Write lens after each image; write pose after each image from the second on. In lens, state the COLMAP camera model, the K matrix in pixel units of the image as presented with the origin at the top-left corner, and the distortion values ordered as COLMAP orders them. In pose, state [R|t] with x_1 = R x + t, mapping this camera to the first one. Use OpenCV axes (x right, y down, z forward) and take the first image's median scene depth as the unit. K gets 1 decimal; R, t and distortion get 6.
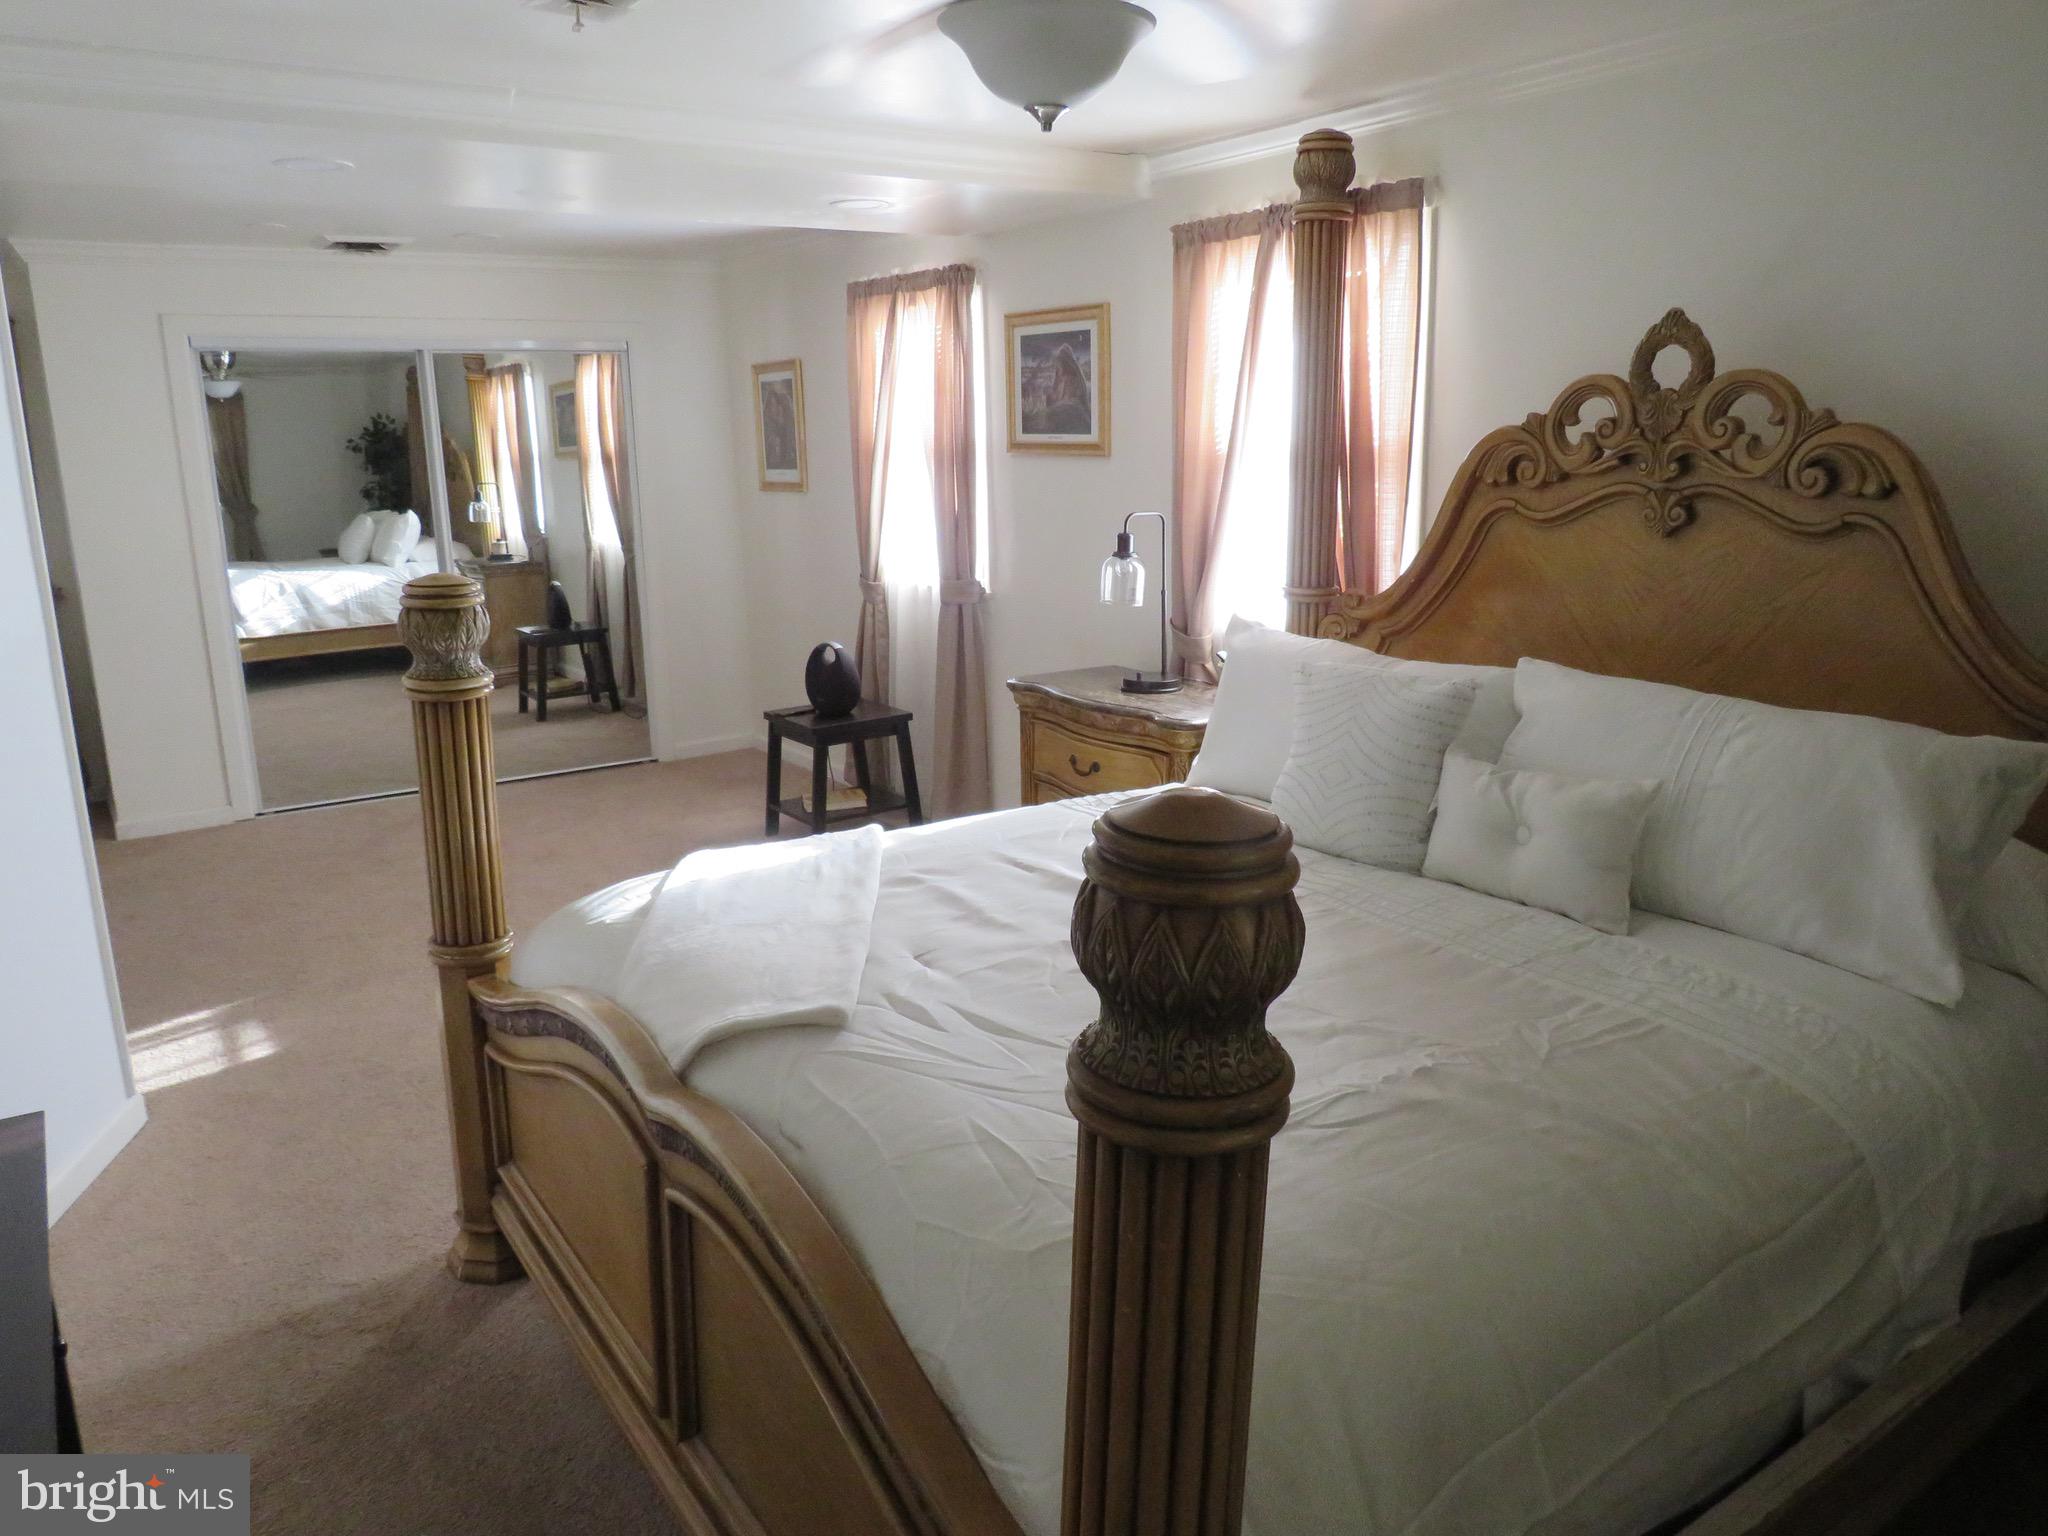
lens RADIAL K [[1435.0, 0, 998.3], [0, 1435.0, 765.1], [0, 0, 1]] dist [-0.036339, -0.001542]
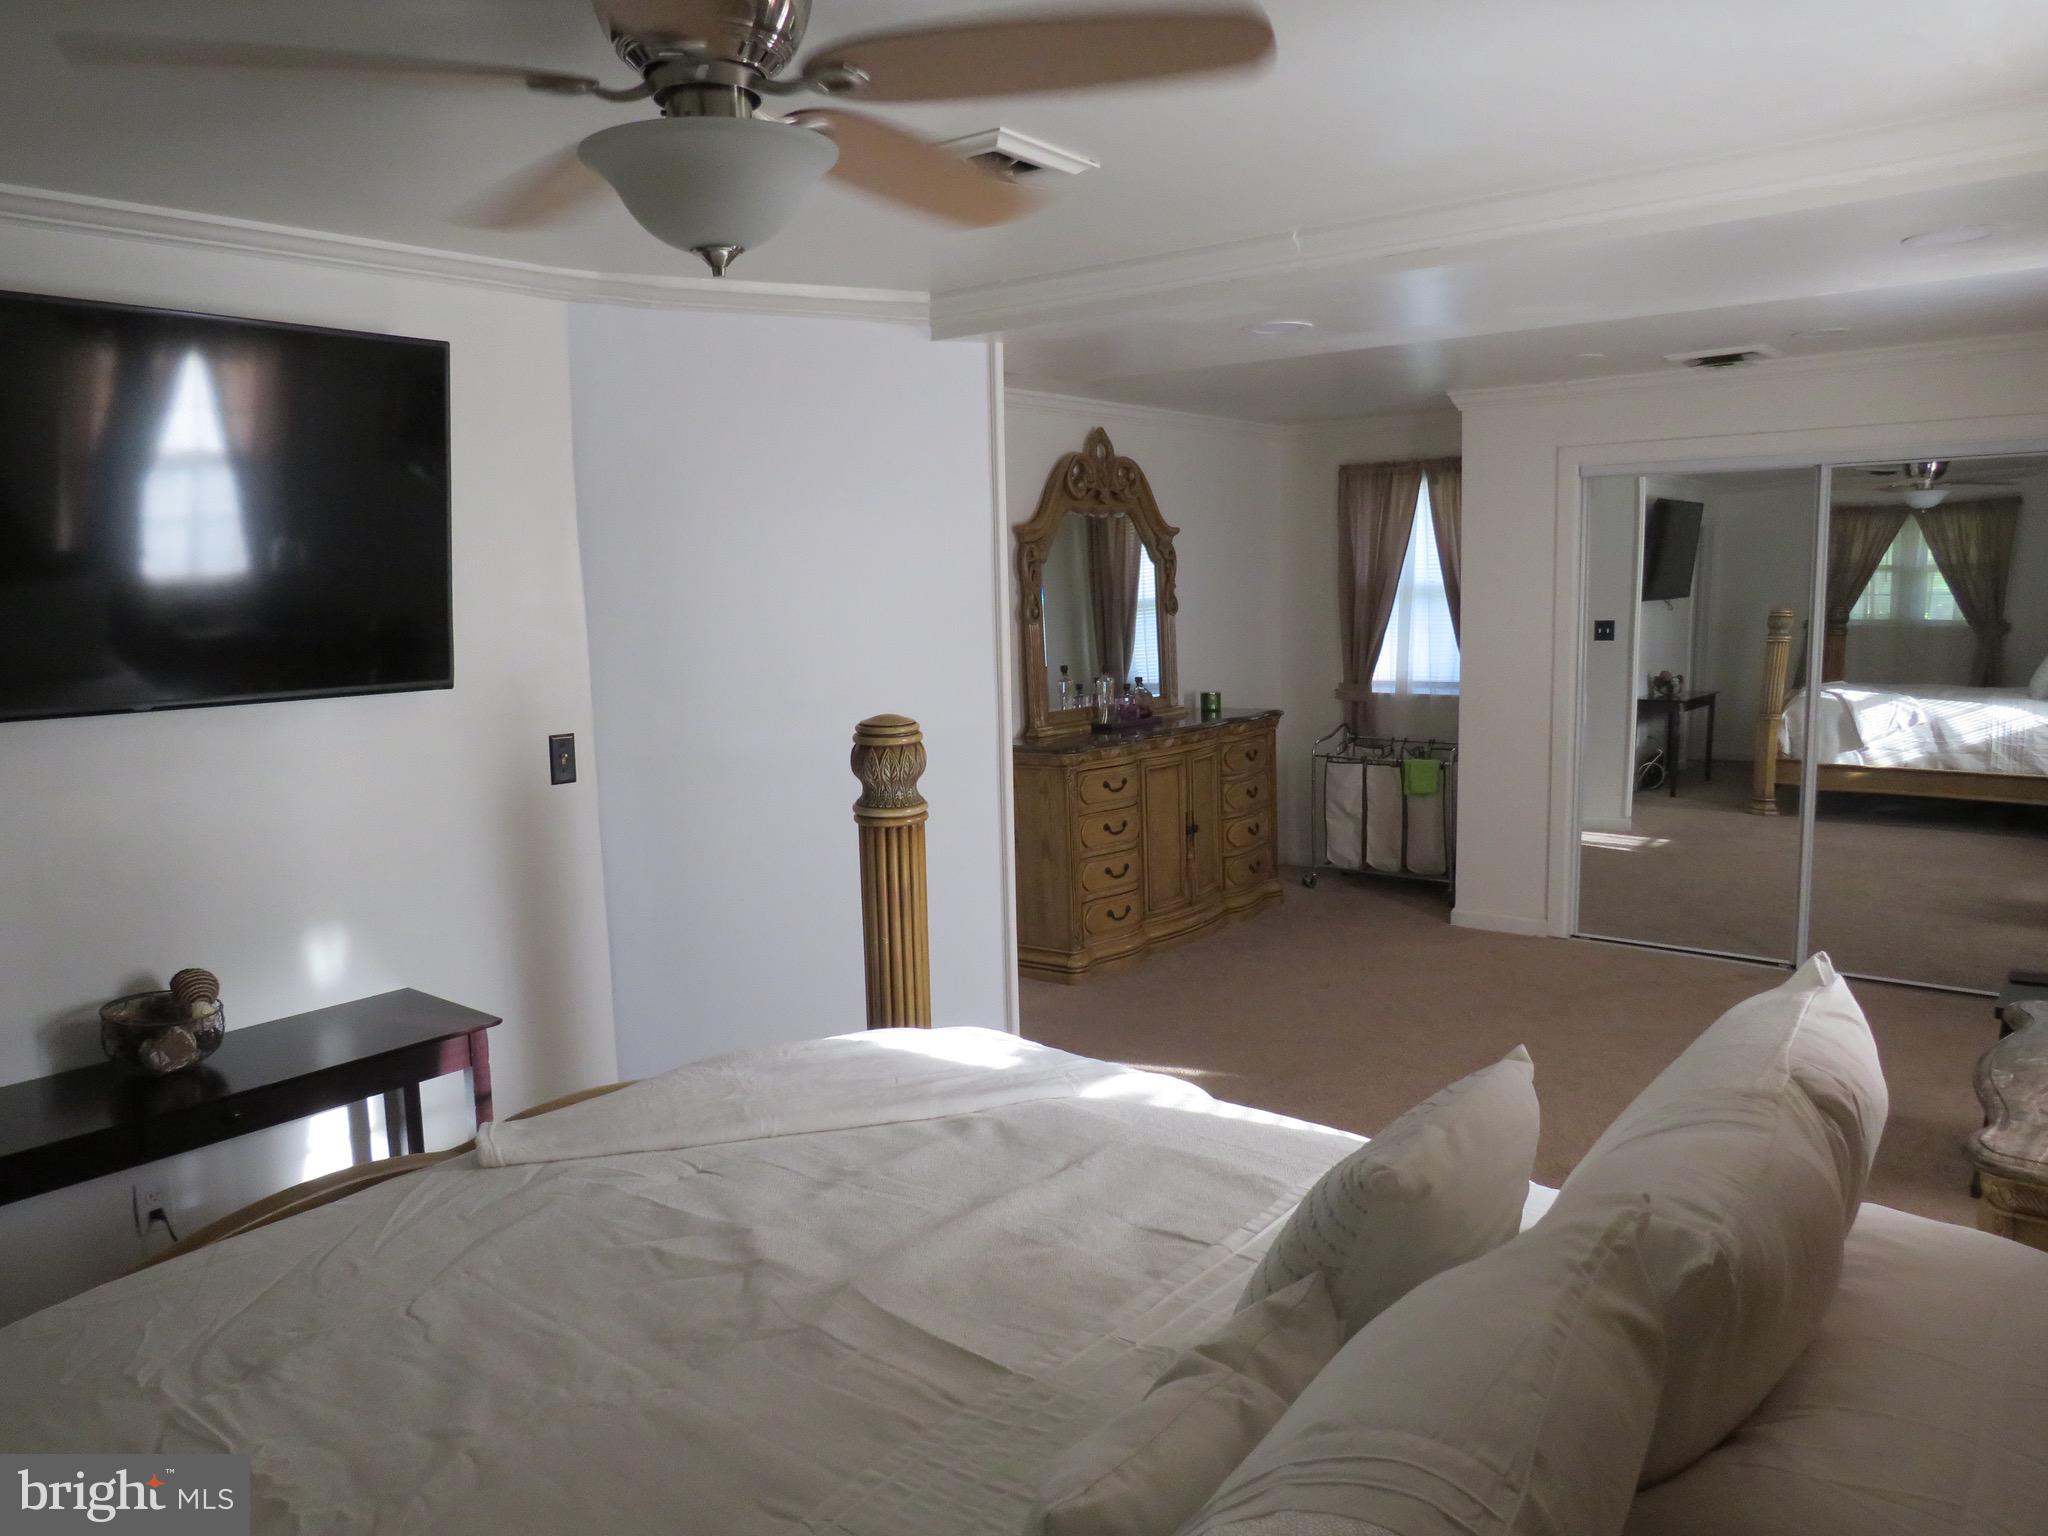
lens RADIAL K [[1435.0, 0, 998.3], [0, 1435.0, 765.1], [0, 0, 1]] dist [-0.036339, -0.001542]
pose [[0.300191, 0.135818, -0.944160, 0.174816], [-0.199771, 0.976813, 0.076998, -0.048181], [0.932725, 0.165502, 0.320363, 0.173948]]
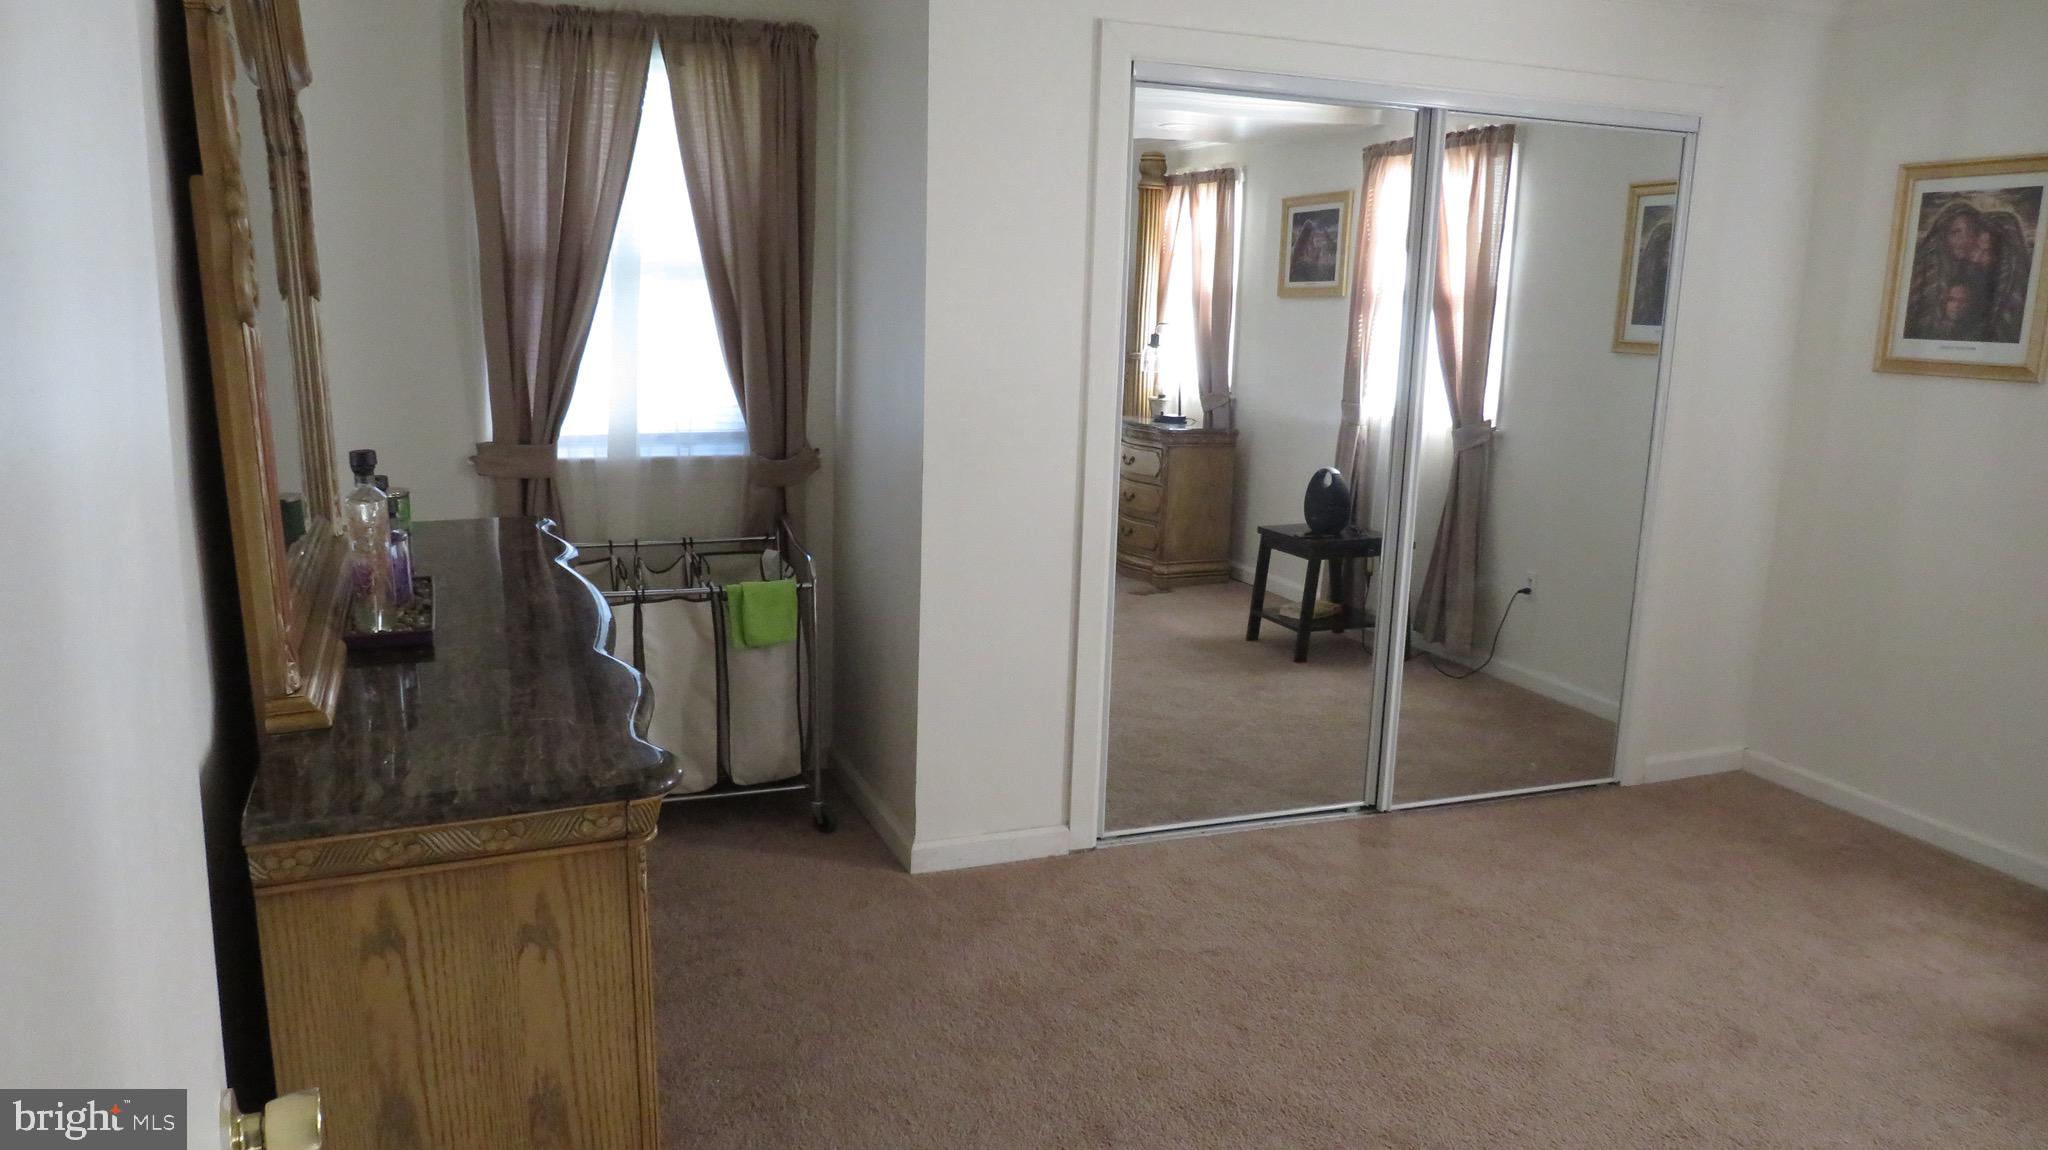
lens RADIAL K [[1454.4, 0, 1024.0], [0, 1454.4, 575.0], [0, 0, 1]] dist [0.004440, 0.001968]
pose [[0.975414, 0.093413, -0.199603, -0.267834], [-0.099296, 0.994864, -0.019646, -0.039833], [0.196742, 0.038982, 0.979680, 0.224076]]
